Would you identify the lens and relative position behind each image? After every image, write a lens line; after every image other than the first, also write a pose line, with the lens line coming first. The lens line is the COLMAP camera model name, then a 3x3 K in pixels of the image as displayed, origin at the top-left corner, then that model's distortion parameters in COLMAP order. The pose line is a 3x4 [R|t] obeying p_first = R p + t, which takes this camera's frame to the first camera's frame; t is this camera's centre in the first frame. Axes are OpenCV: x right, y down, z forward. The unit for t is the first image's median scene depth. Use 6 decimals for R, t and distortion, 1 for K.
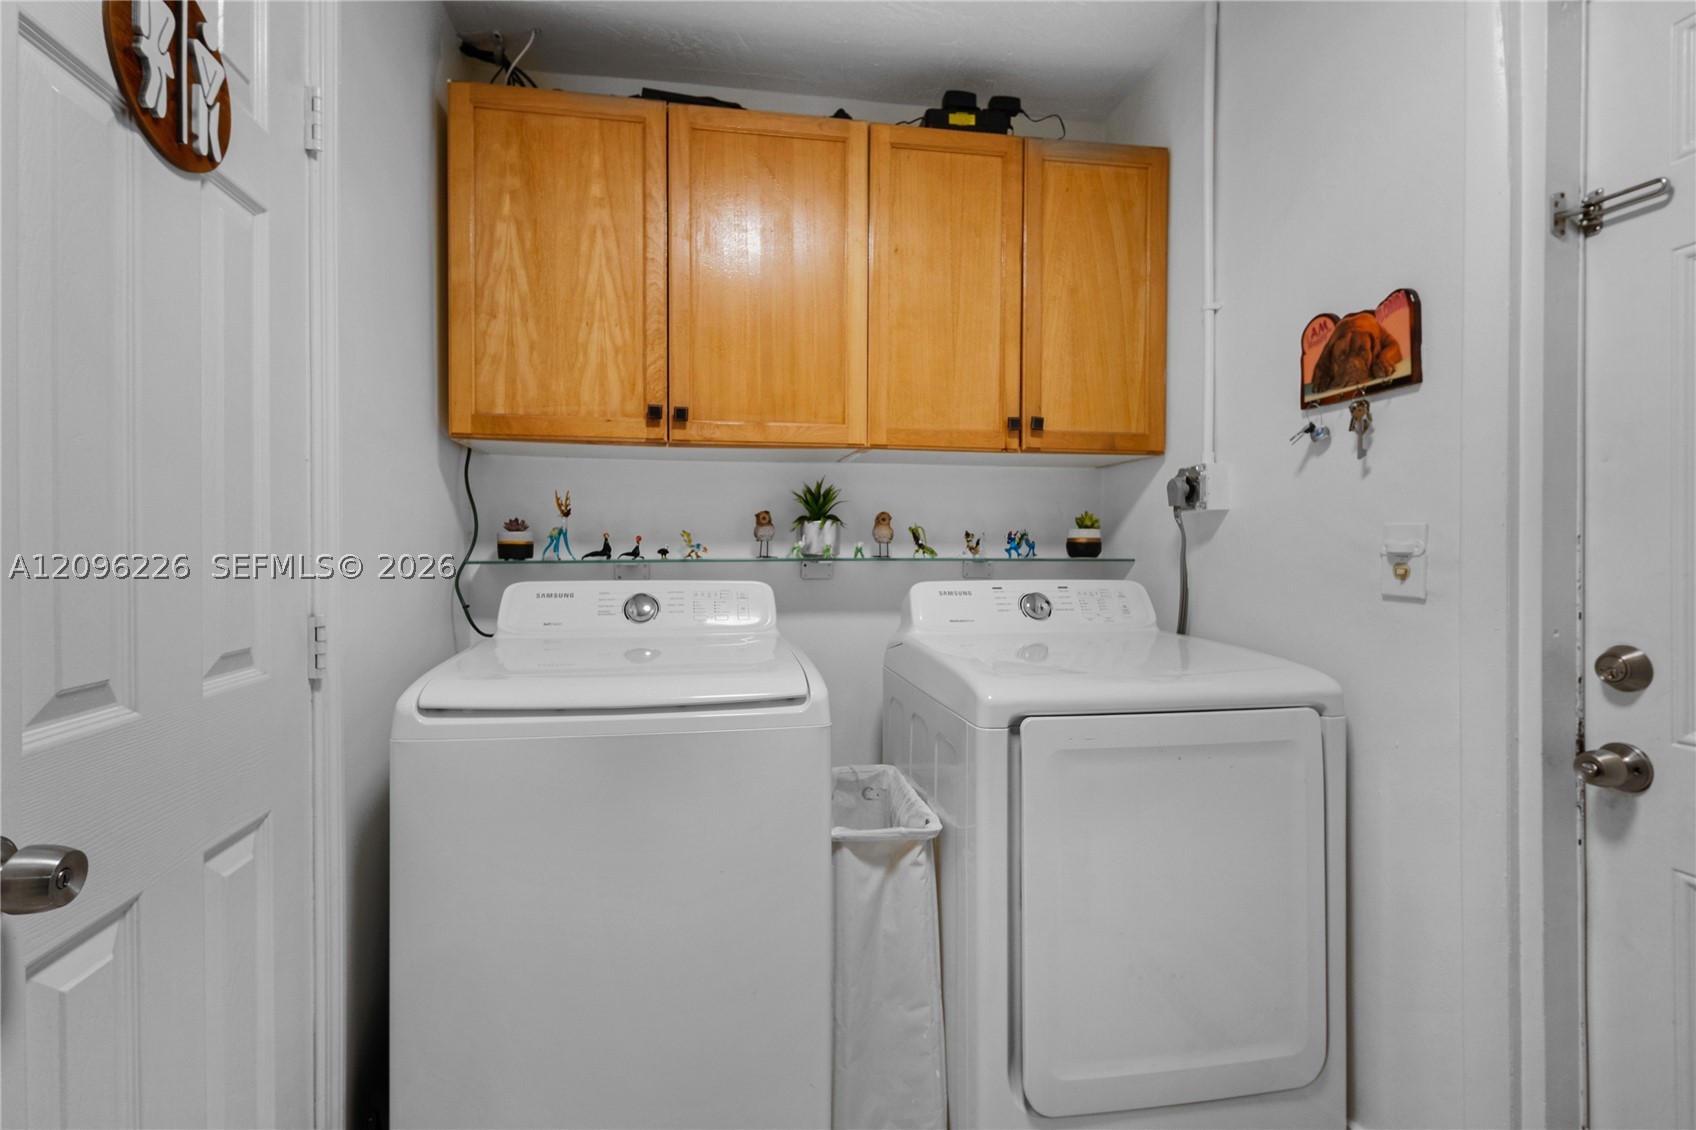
lens RADIAL K [[781.5, 0, 840.2], [0, 781.5, 574.8], [0, 0, 1]] dist [-0.001471, -0.001259]
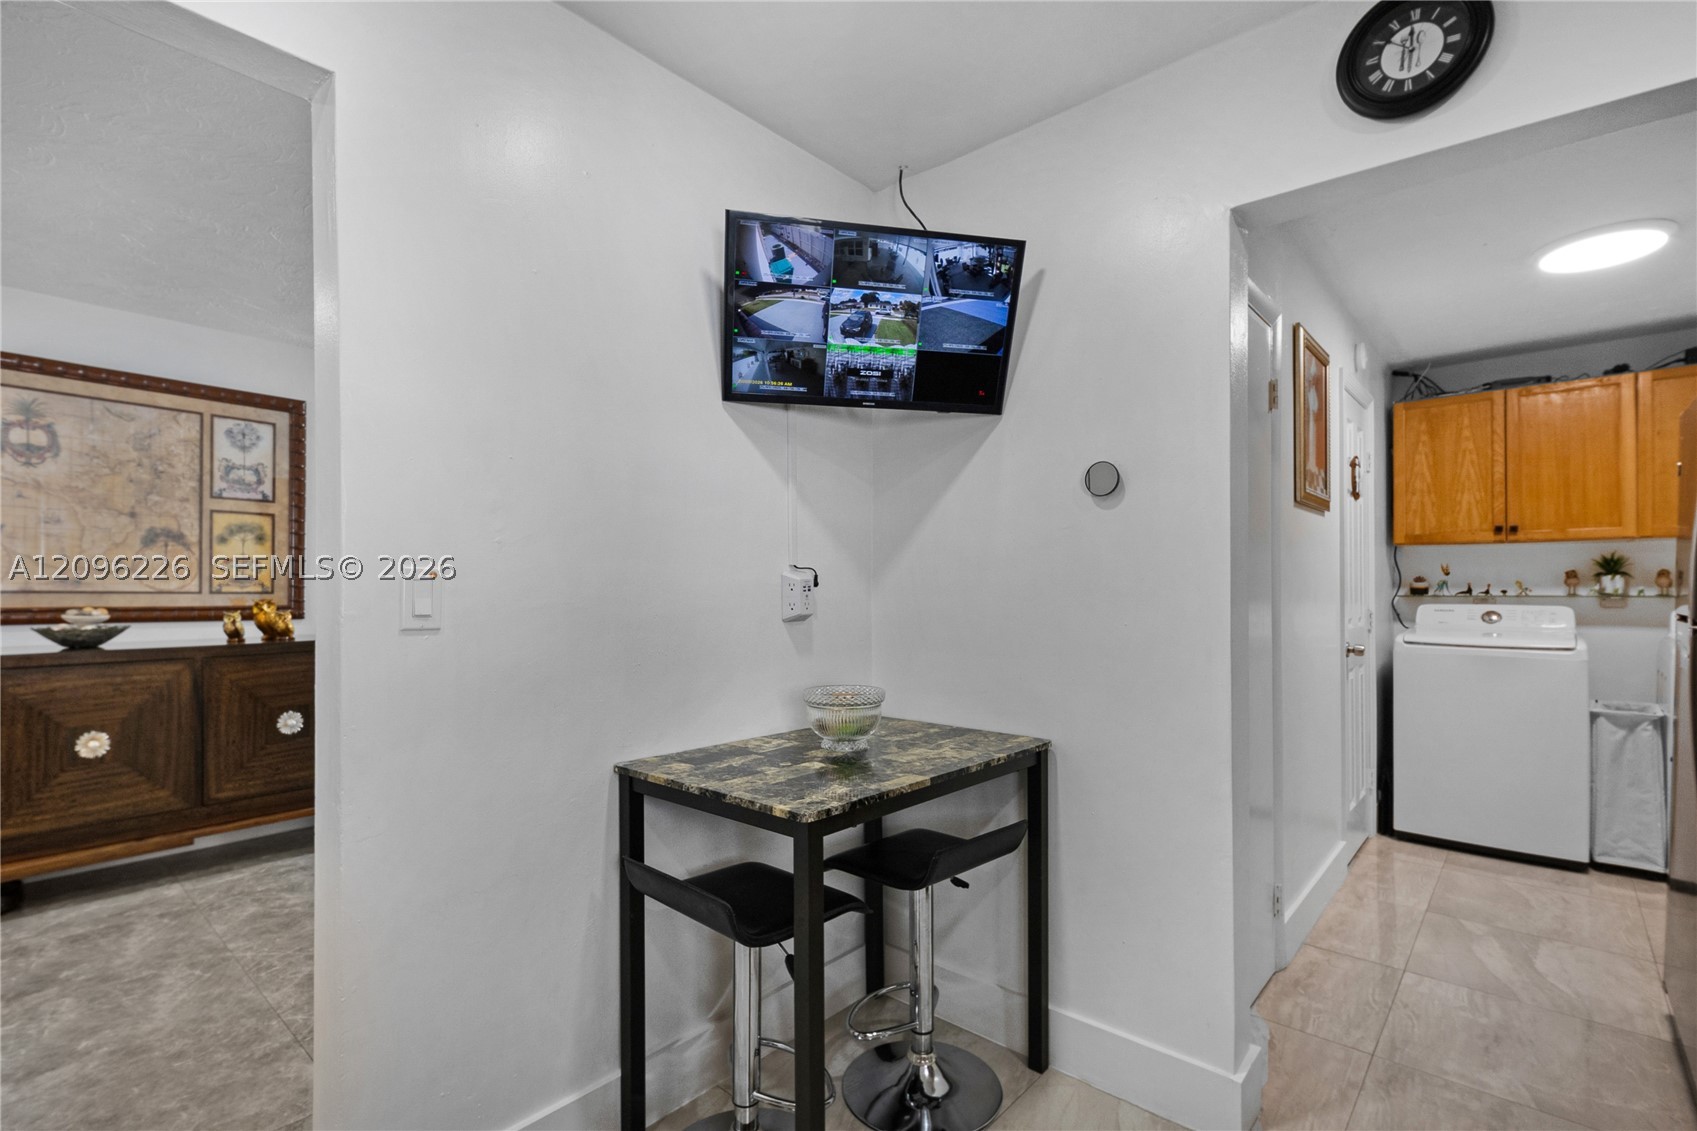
lens RADIAL K [[782.0, 0, 840.7], [0, 782.0, 575.3], [0, 0, 1]] dist [-0.001471, -0.001259]
pose [[0.593701, -0.013508, -0.804572, 0.427911], [-0.032219, 0.998658, -0.040541, 0.073708], [0.804040, 0.049992, 0.592469, -1.778658]]
